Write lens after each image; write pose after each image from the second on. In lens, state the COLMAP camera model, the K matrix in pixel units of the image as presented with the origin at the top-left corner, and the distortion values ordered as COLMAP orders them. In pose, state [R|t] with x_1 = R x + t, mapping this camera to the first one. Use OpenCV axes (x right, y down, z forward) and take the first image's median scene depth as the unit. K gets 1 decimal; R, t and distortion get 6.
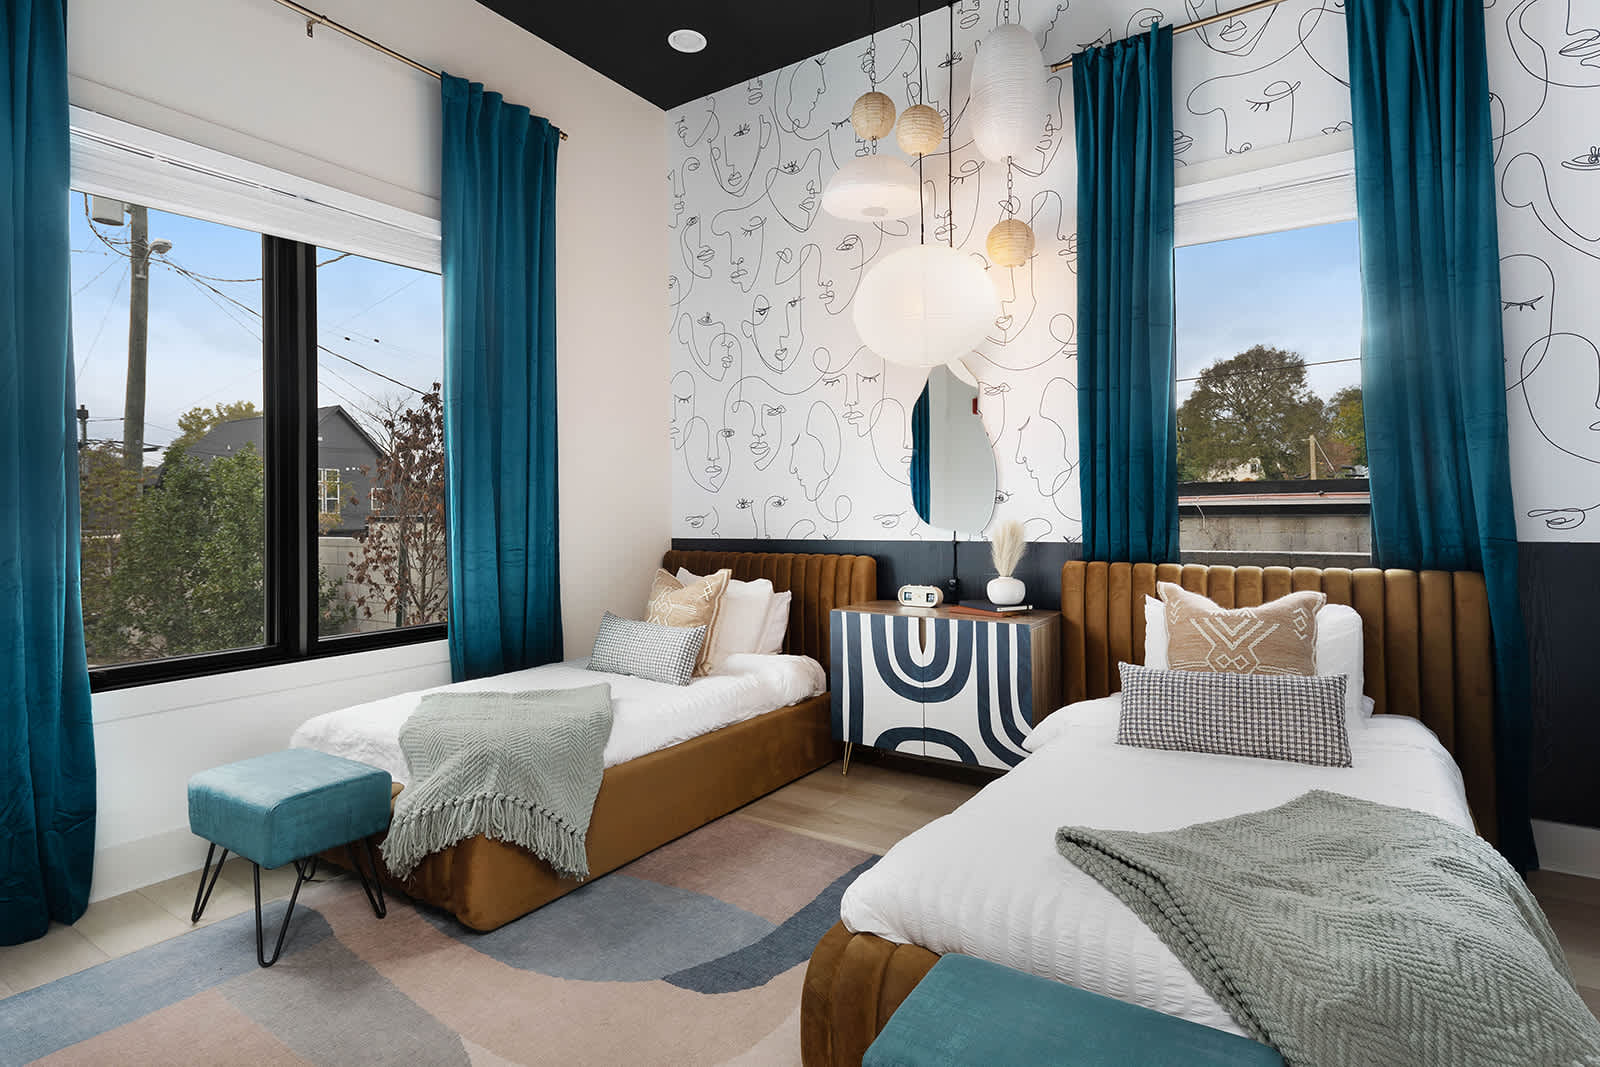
lens RADIAL K [[830.4, 0, 814.4], [0, 830.4, 496.4], [0, 0, 1]] dist [0.032678, -0.015673]
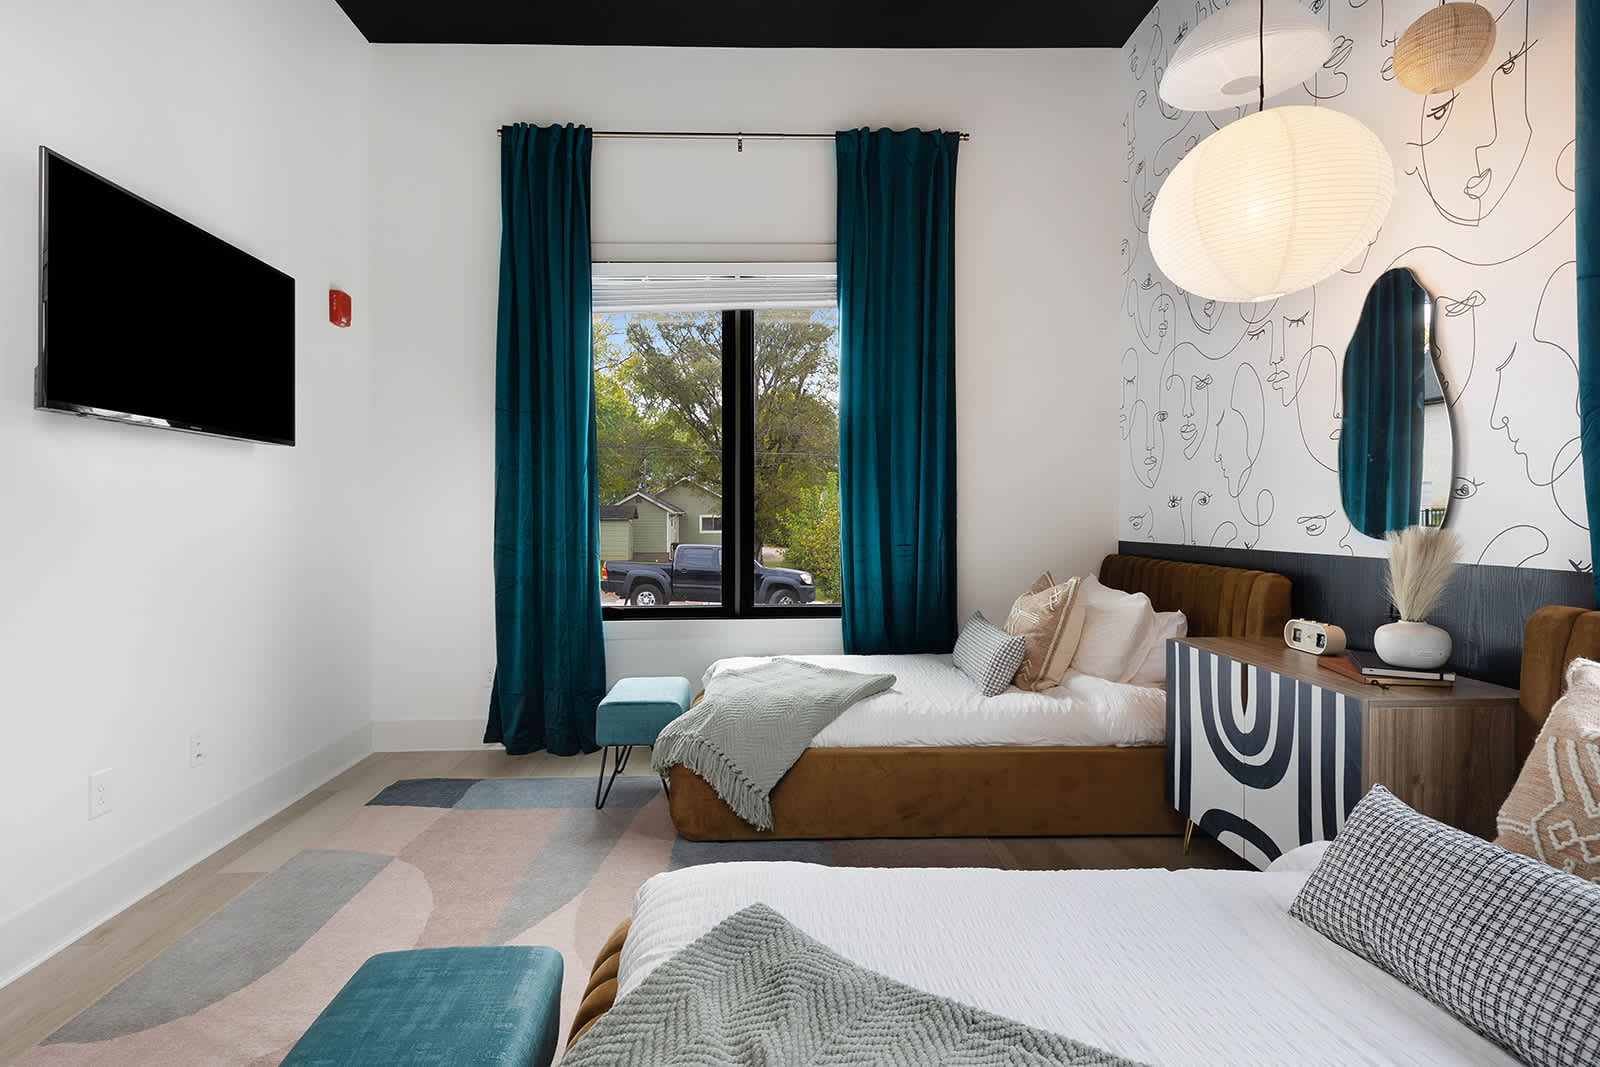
lens RADIAL K [[805.0, 0, 756.8], [0, 805.0, 533.5], [0, 0, 1]] dist [0.032559, -0.012936]
pose [[0.556299, 0.026000, -0.830575, 0.458399], [0.014890, 0.999038, 0.041246, 0.001661], [0.830849, -0.035313, 0.555377, 0.278302]]
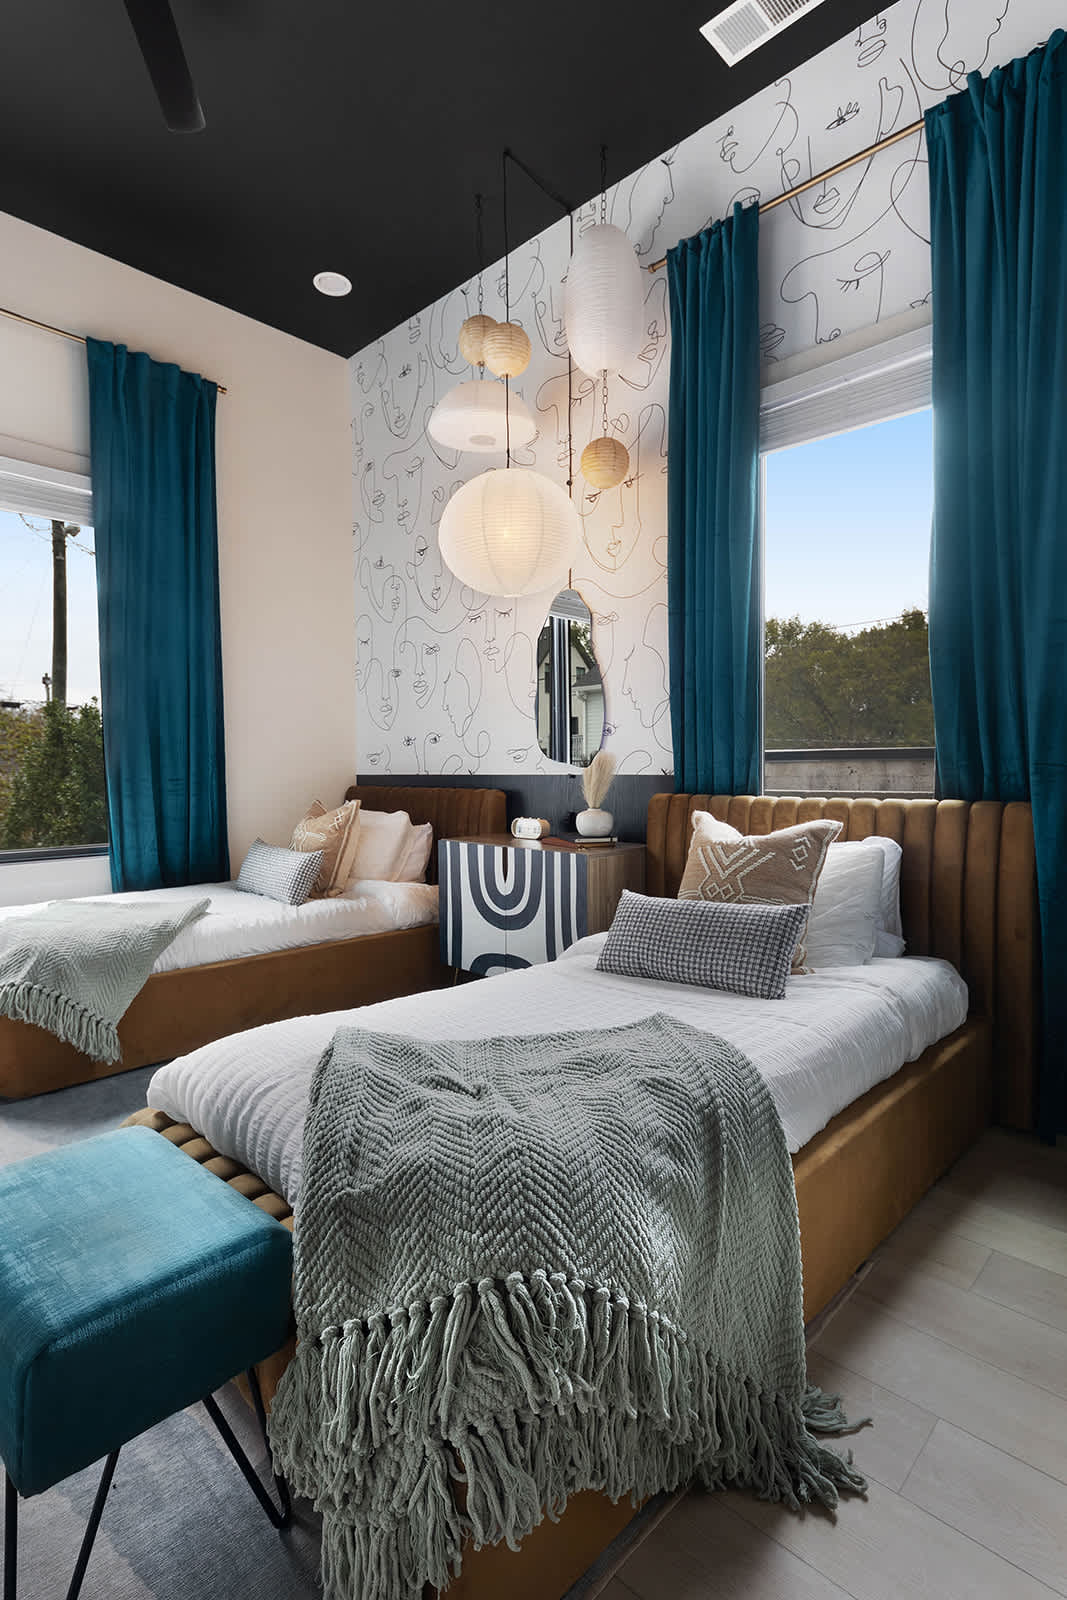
lens RADIAL K [[805.0, 0, 533.5], [0, 805.0, 800.0], [0, 0, 1]] dist [0.032559, -0.012936]
pose [[0.980738, 0.012650, -0.194916, 0.347652], [-0.001169, 0.998263, 0.058905, 0.029863], [0.195323, -0.057543, 0.979050, 0.048440]]
